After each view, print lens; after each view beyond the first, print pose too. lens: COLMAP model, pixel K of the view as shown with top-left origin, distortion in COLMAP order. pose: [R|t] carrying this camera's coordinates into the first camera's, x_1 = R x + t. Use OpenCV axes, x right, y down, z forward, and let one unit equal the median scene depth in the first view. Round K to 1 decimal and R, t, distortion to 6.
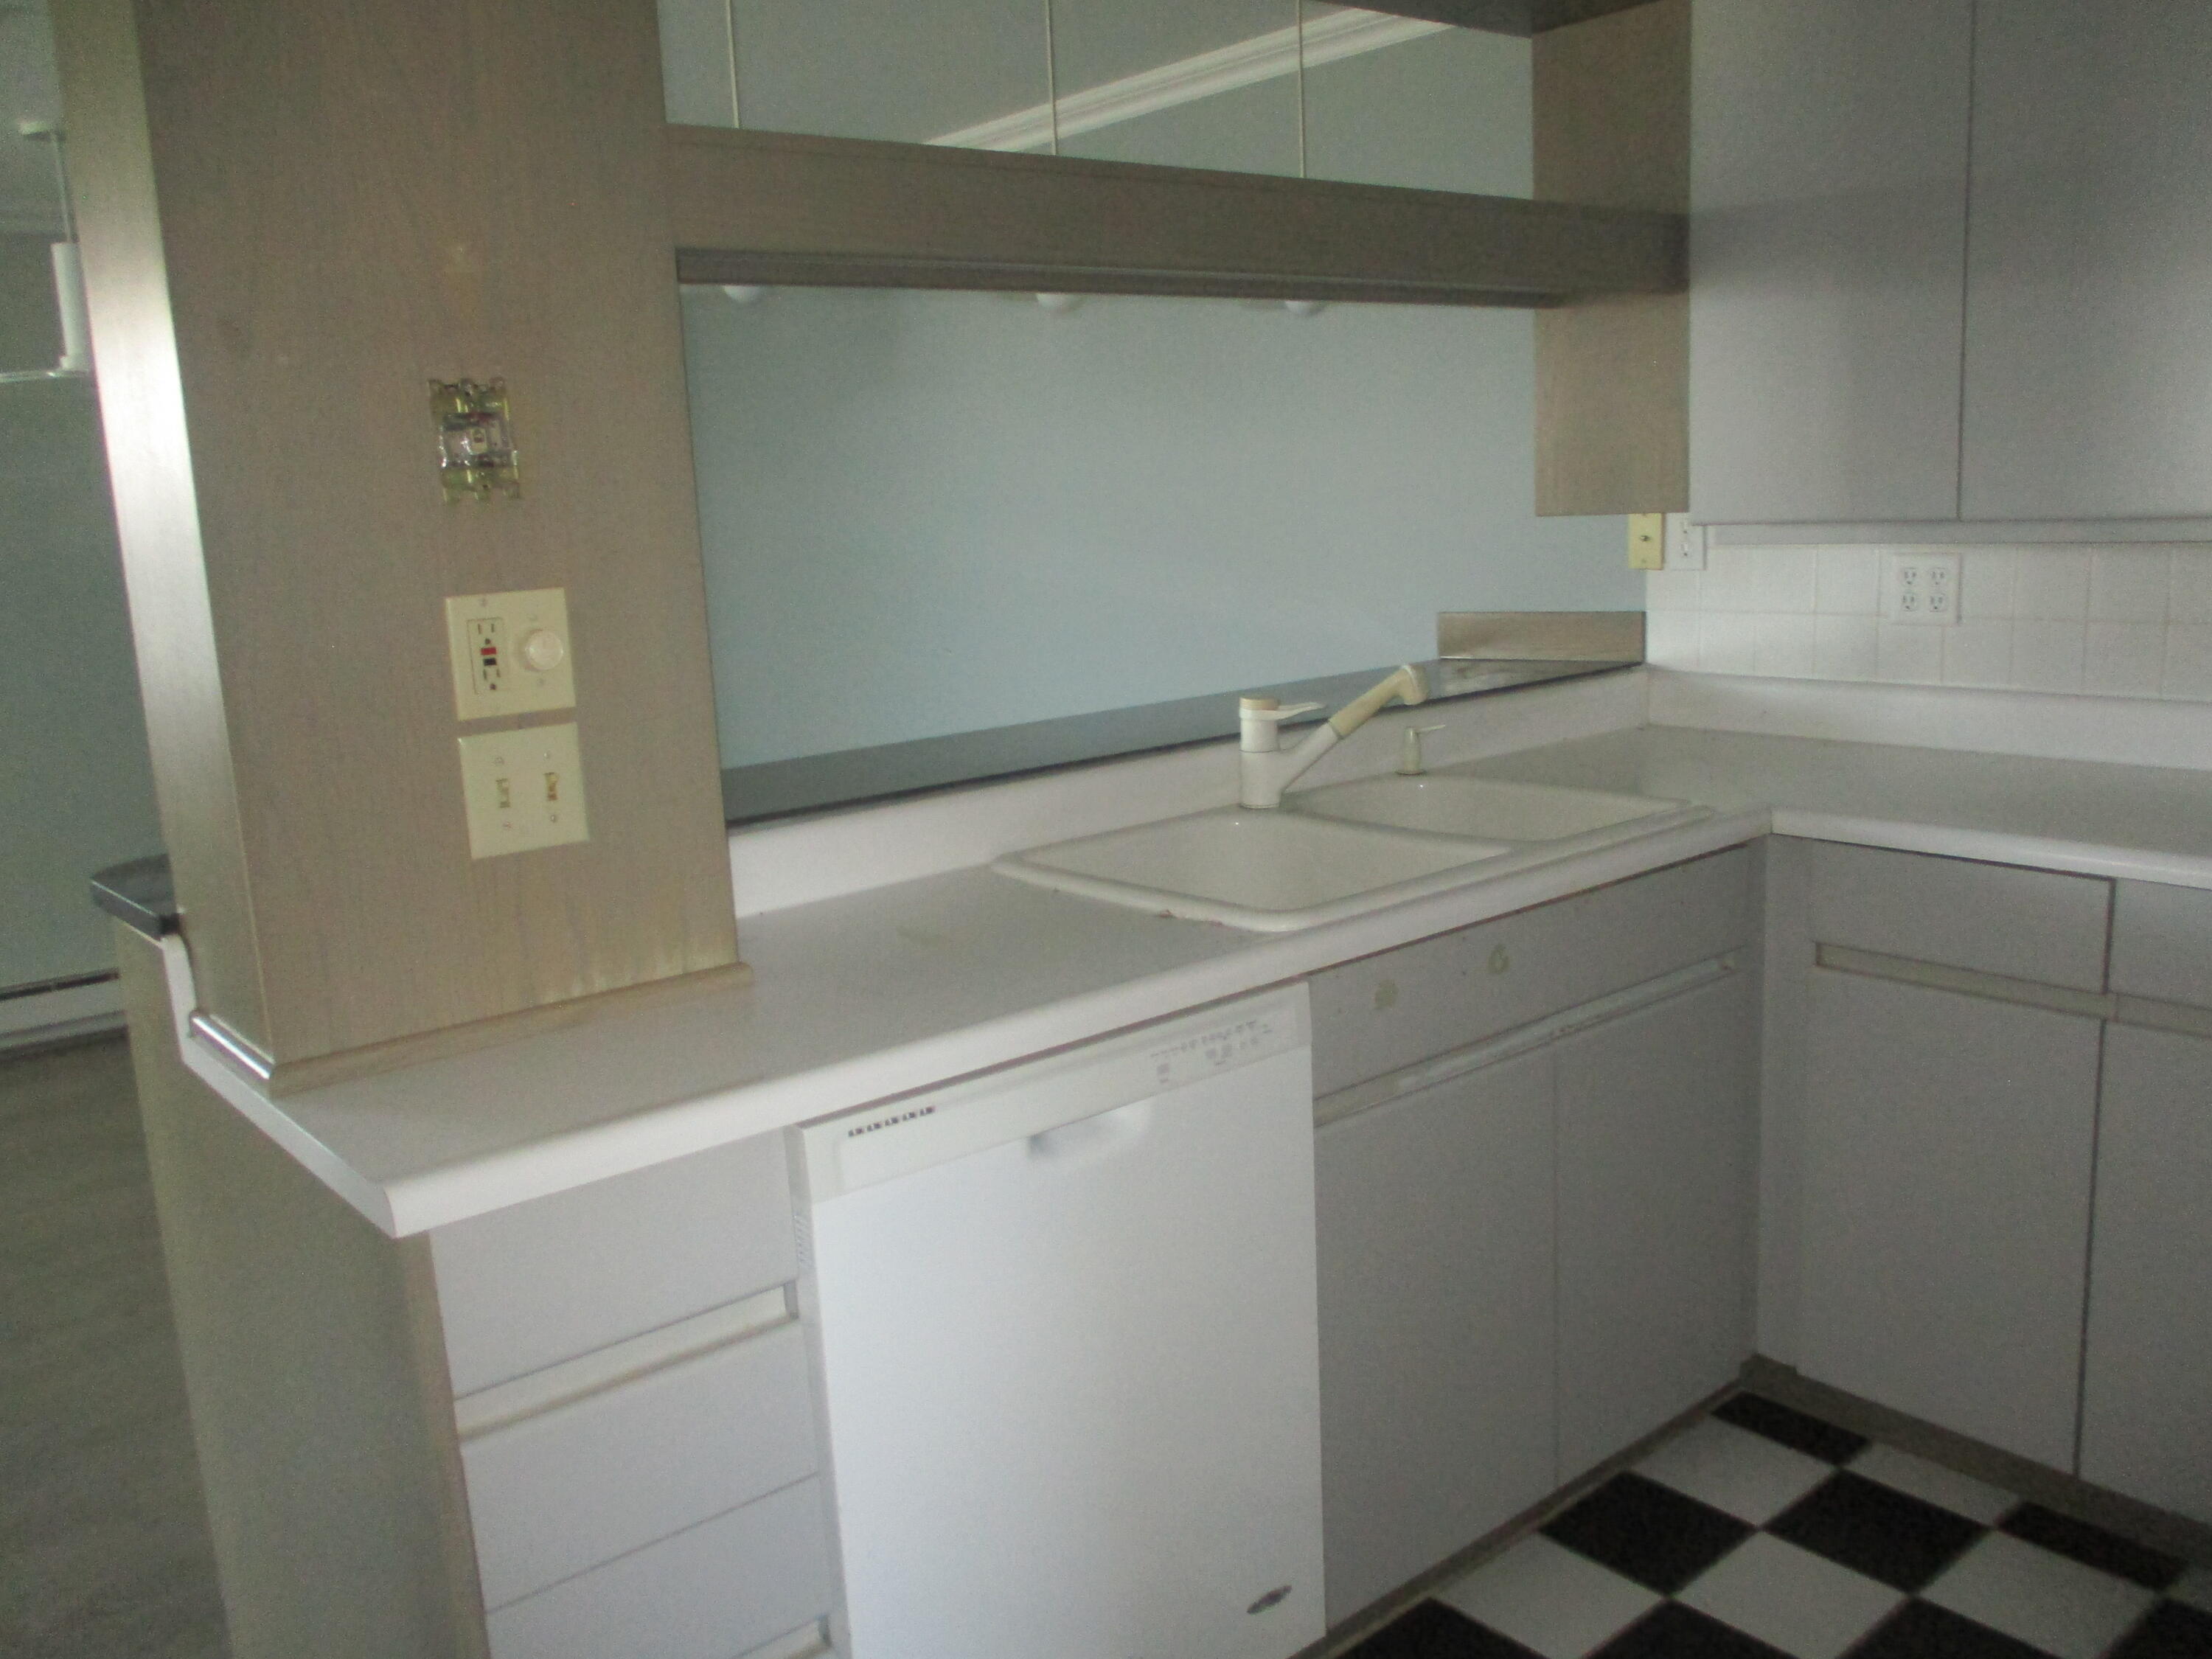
lens RADIAL K [[1832.2, 0, 1108.1], [0, 1832.2, 826.7], [0, 0, 1]] dist [-0.037489, 0.001093]
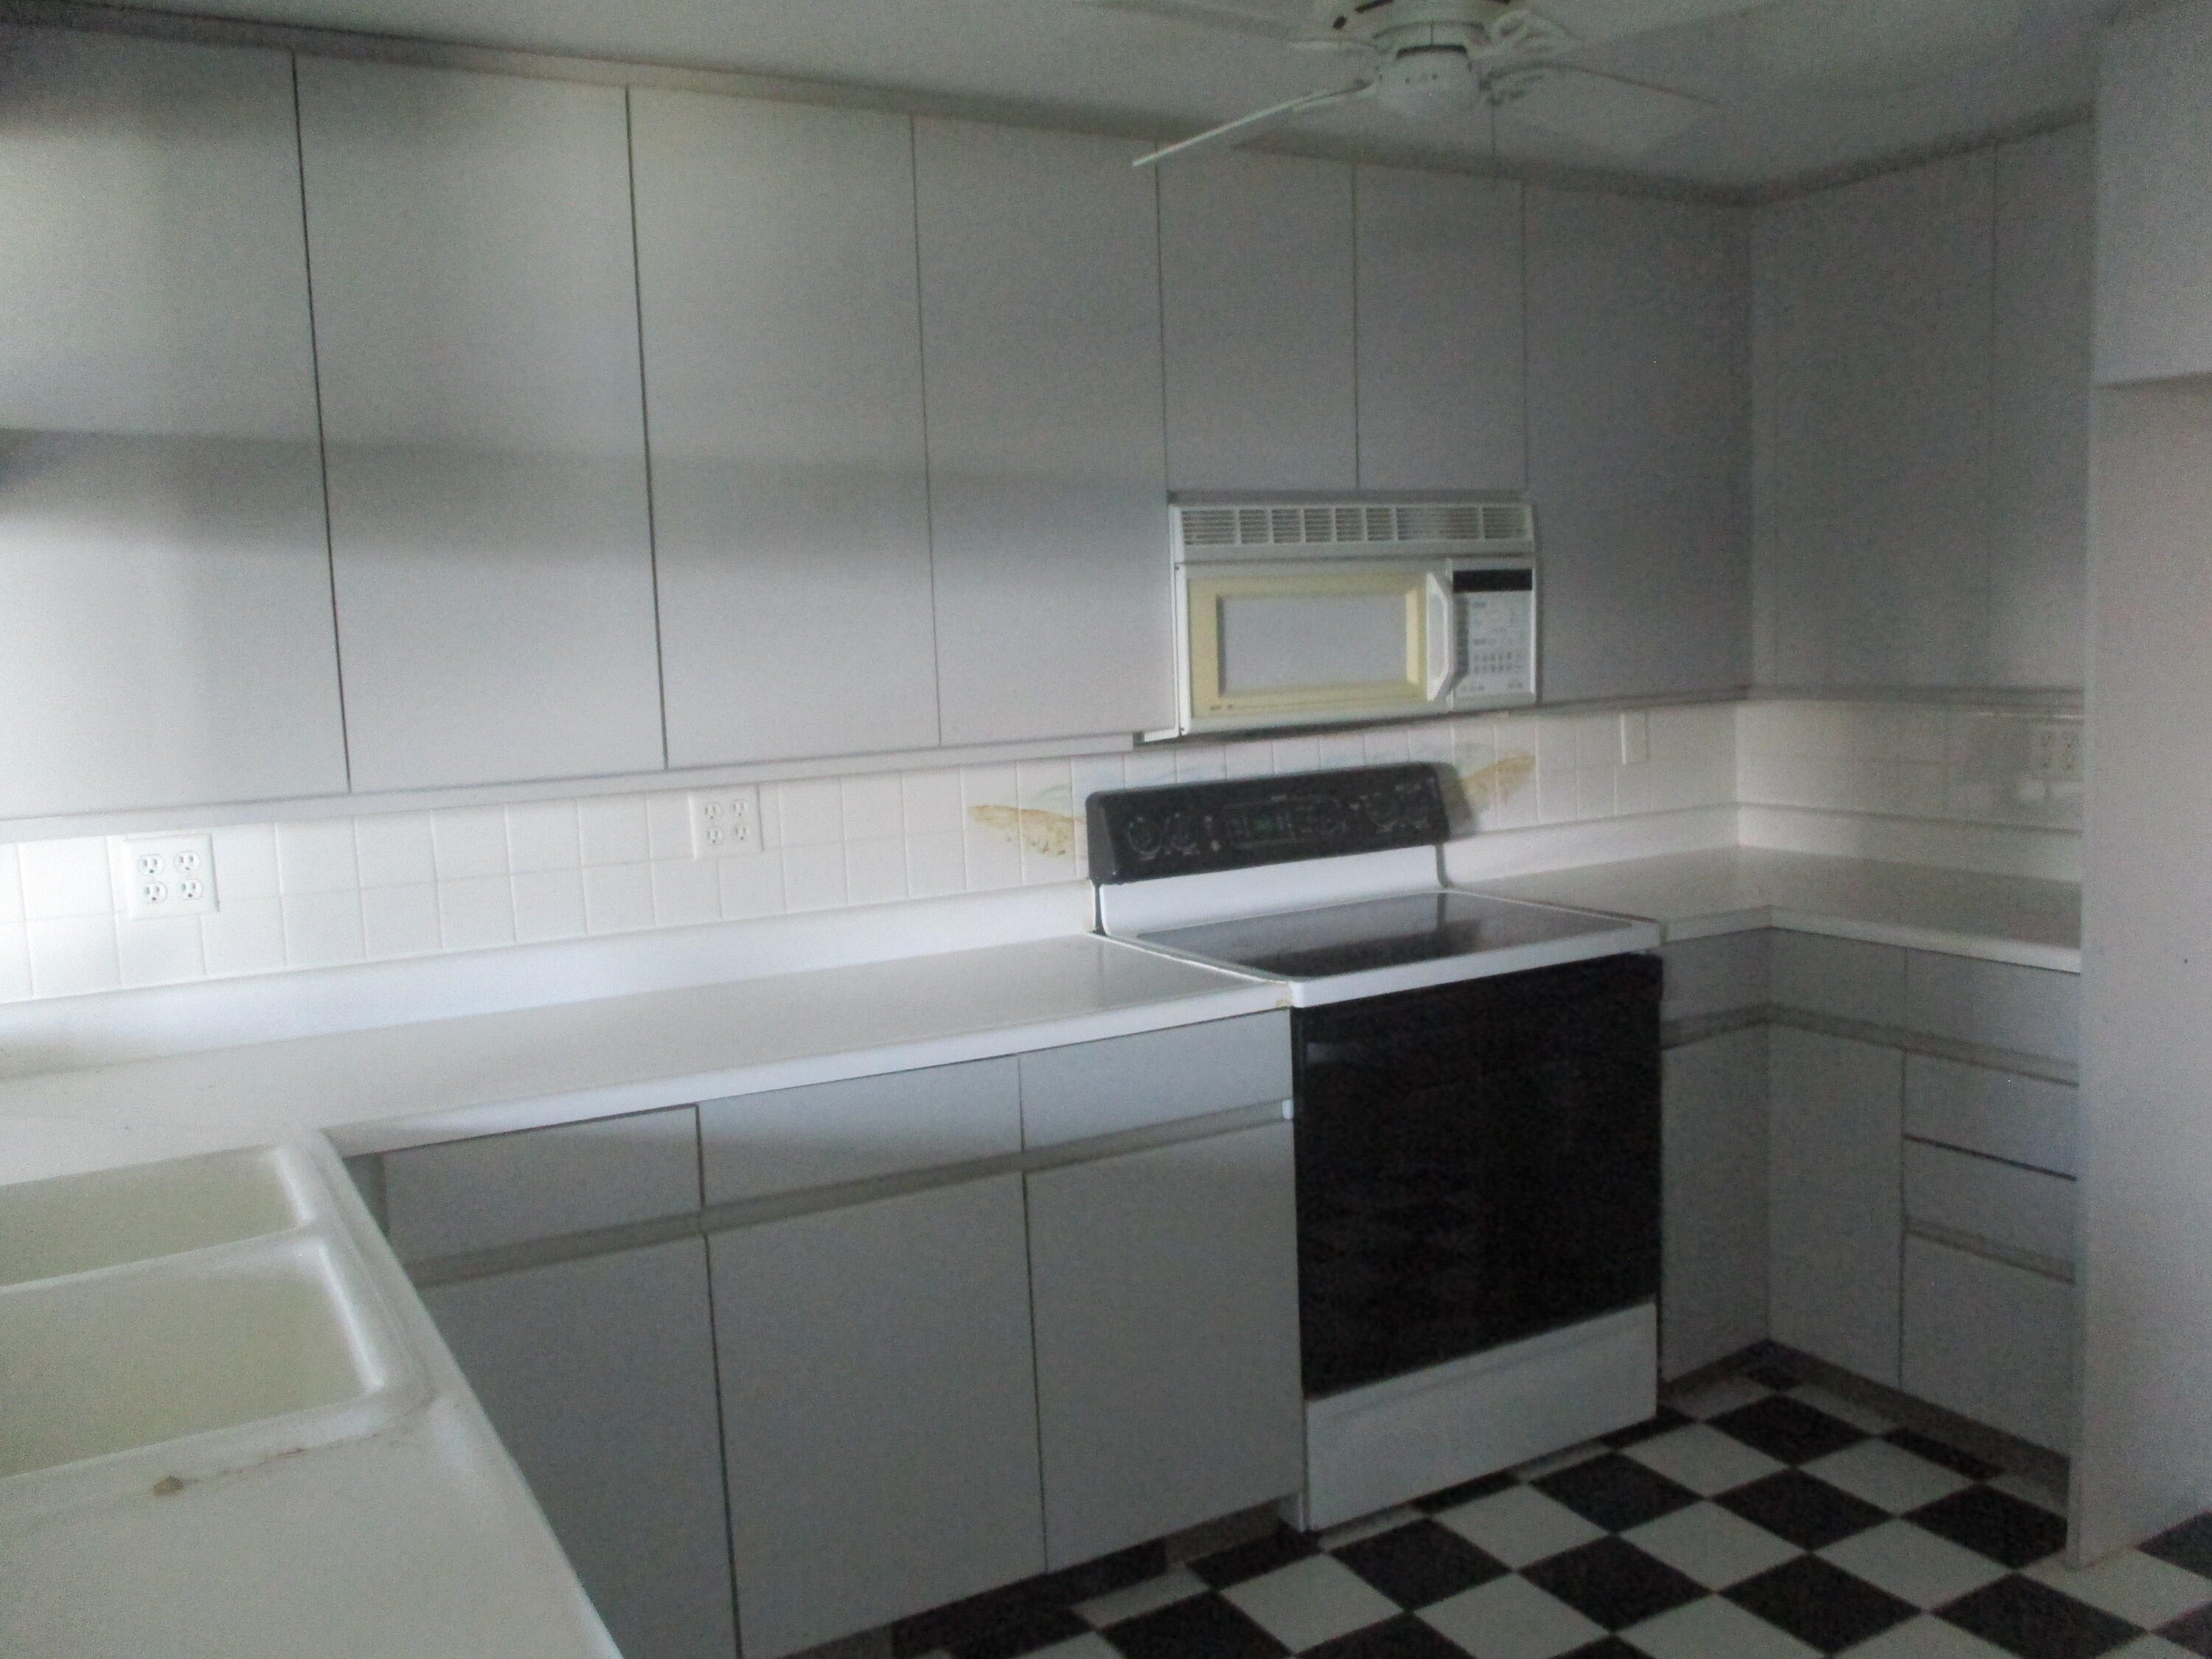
lens RADIAL K [[1832.2, 0, 1108.2], [0, 1832.2, 840.1], [0, 0, 1]] dist [-0.037489, 0.001093]
pose [[0.162721, -0.076383, 0.983711, -0.344093], [0.214619, 0.975867, 0.040272, -0.086042], [-0.963048, 0.204570, 0.175187, 0.403997]]
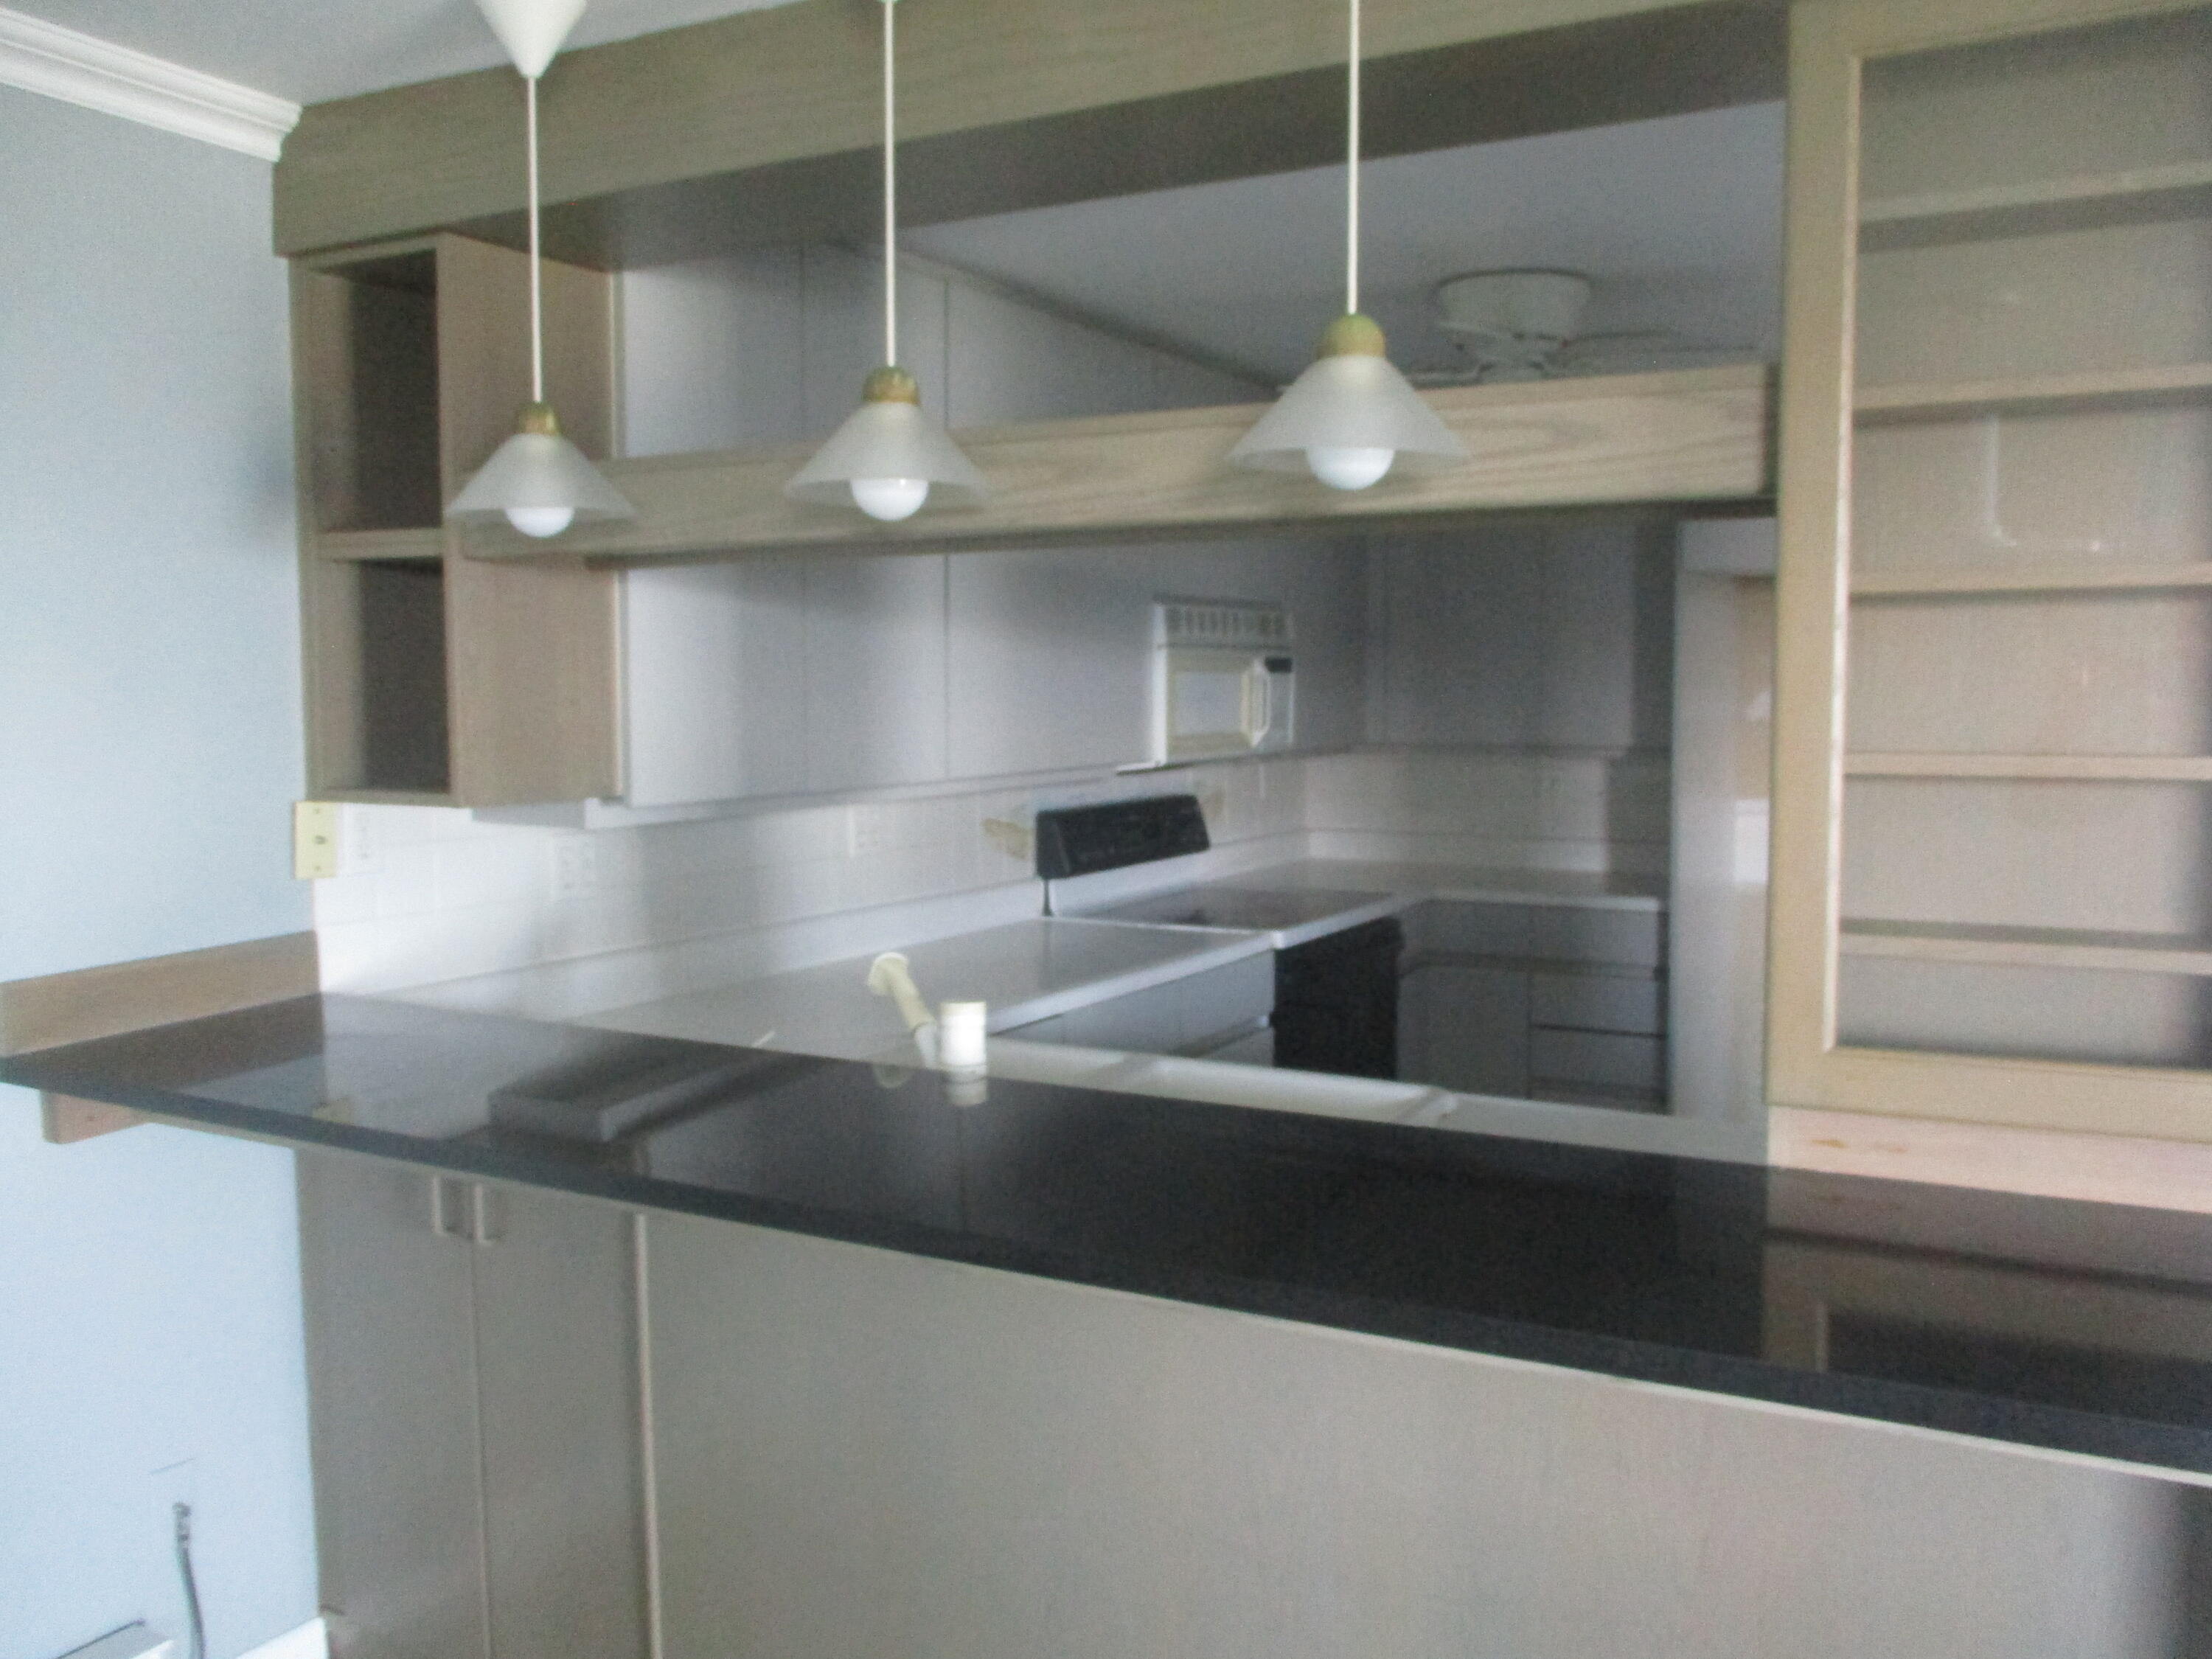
lens RADIAL K [[1832.2, 0, 1107.1], [0, 1832.2, 823.2], [0, 0, 1]] dist [-0.037489, 0.001093]
pose [[-0.376548, -0.024461, 0.926074, -0.651352], [0.190097, 0.976339, 0.103083, -0.209115], [-0.906683, 0.214859, -0.362989, 1.122322]]
